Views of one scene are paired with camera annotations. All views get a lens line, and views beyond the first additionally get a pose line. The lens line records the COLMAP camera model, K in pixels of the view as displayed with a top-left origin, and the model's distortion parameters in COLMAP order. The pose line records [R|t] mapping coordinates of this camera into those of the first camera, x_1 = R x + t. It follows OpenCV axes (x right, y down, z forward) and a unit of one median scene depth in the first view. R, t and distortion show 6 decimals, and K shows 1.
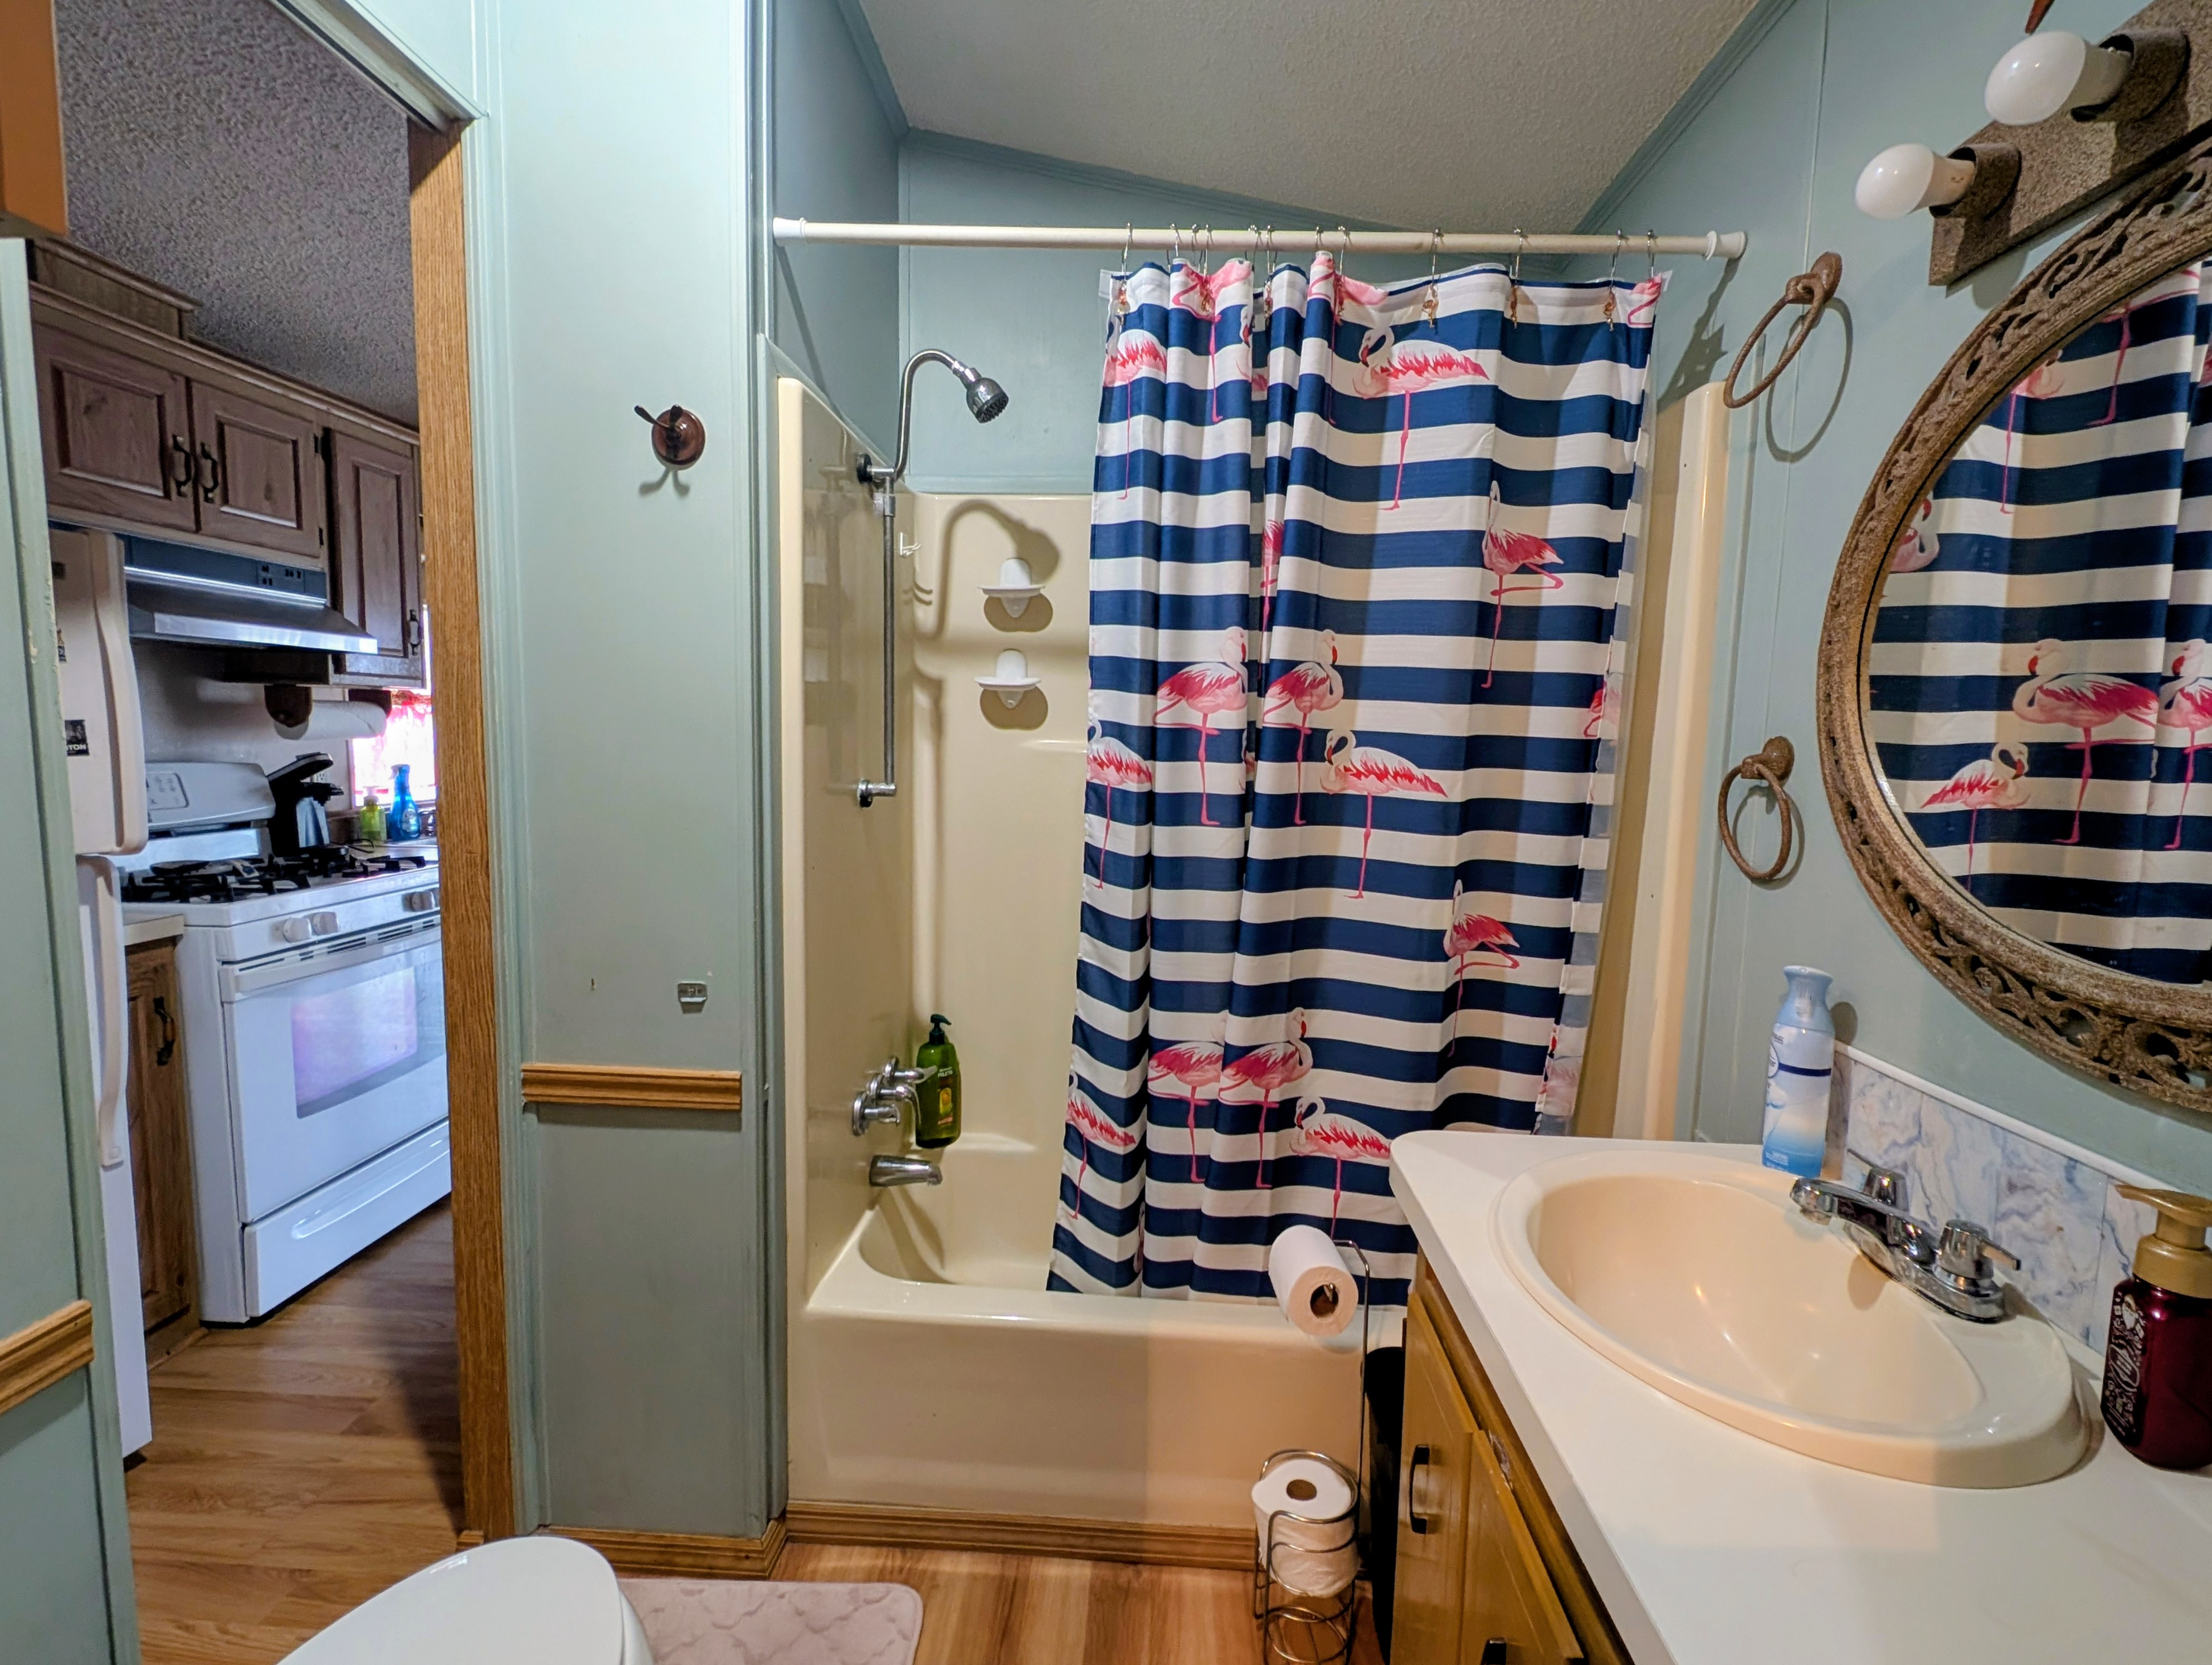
lens RADIAL K [[1004.3, 0, 1106.0], [0, 1004.3, 832.5], [0, 0, 1]] dist [0.001654, -0.000227]
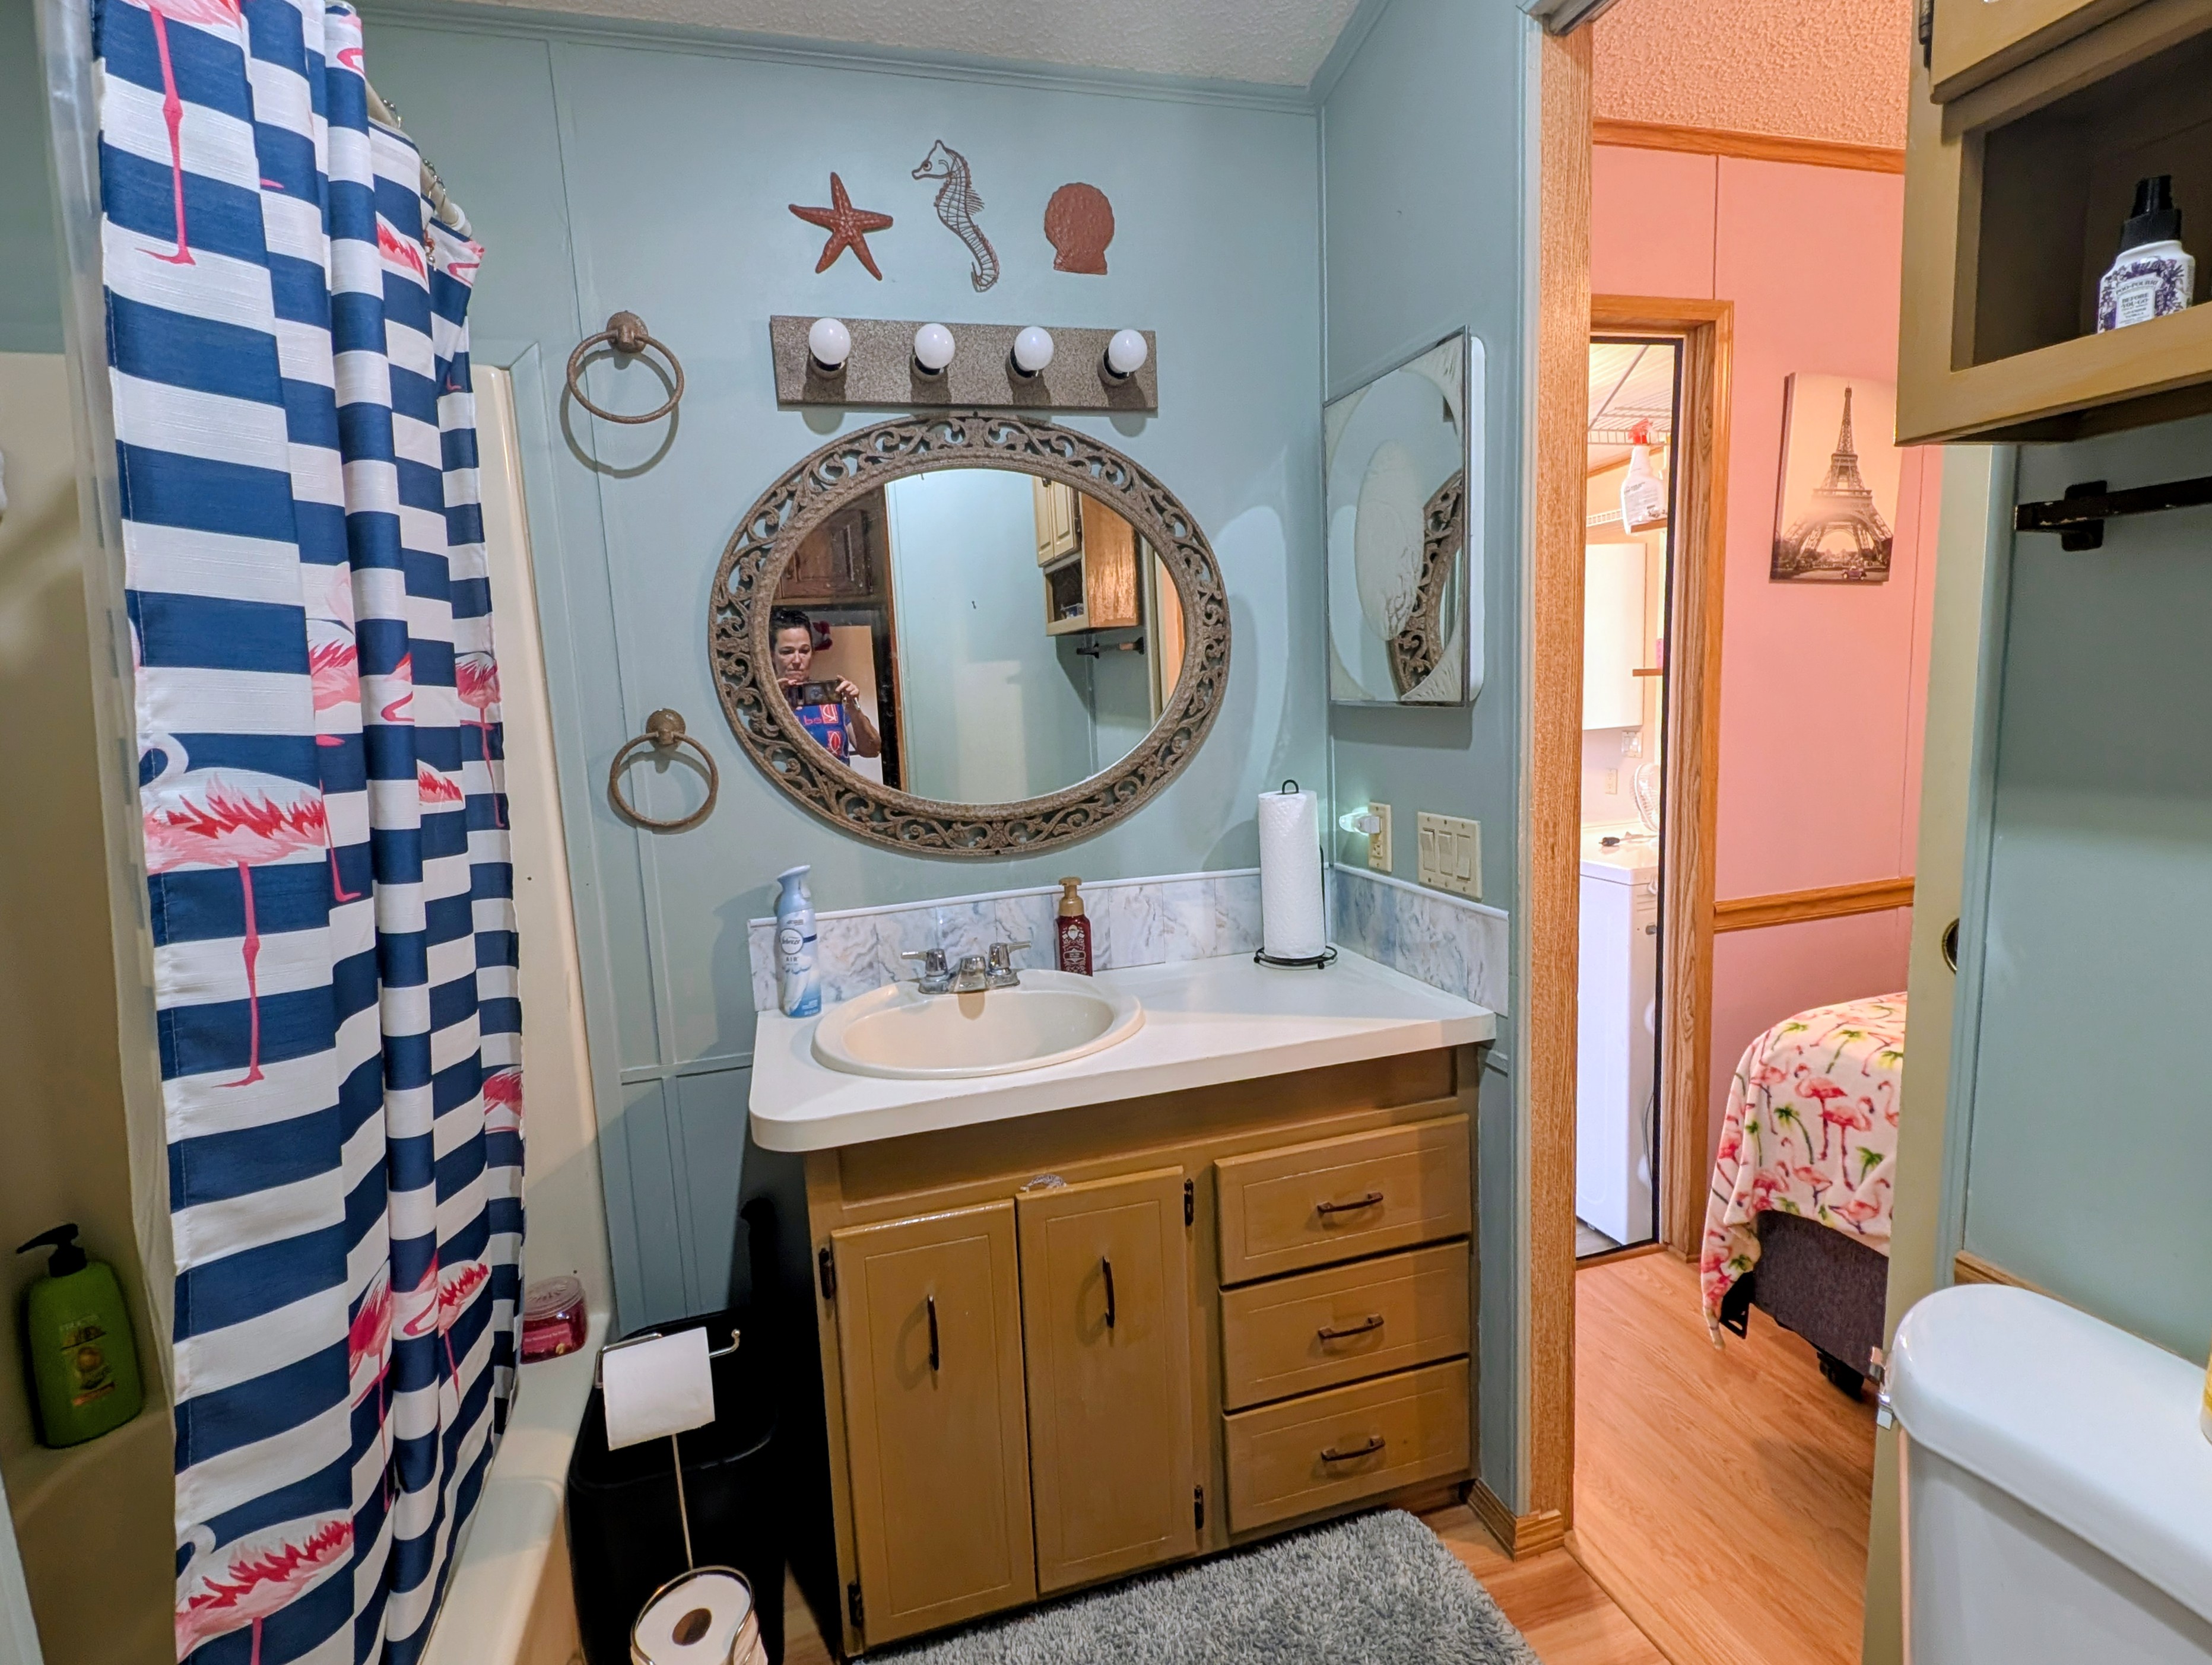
lens RADIAL K [[1034.9, 0, 1106.0], [0, 1034.9, 832.5], [0, 0, 1]] dist [0.022982, -0.021575]
pose [[-0.316880, -0.141689, 0.937823, -0.860187], [0.142282, 0.970488, 0.194699, -0.144712], [-0.937733, 0.195132, -0.287368, 1.079354]]
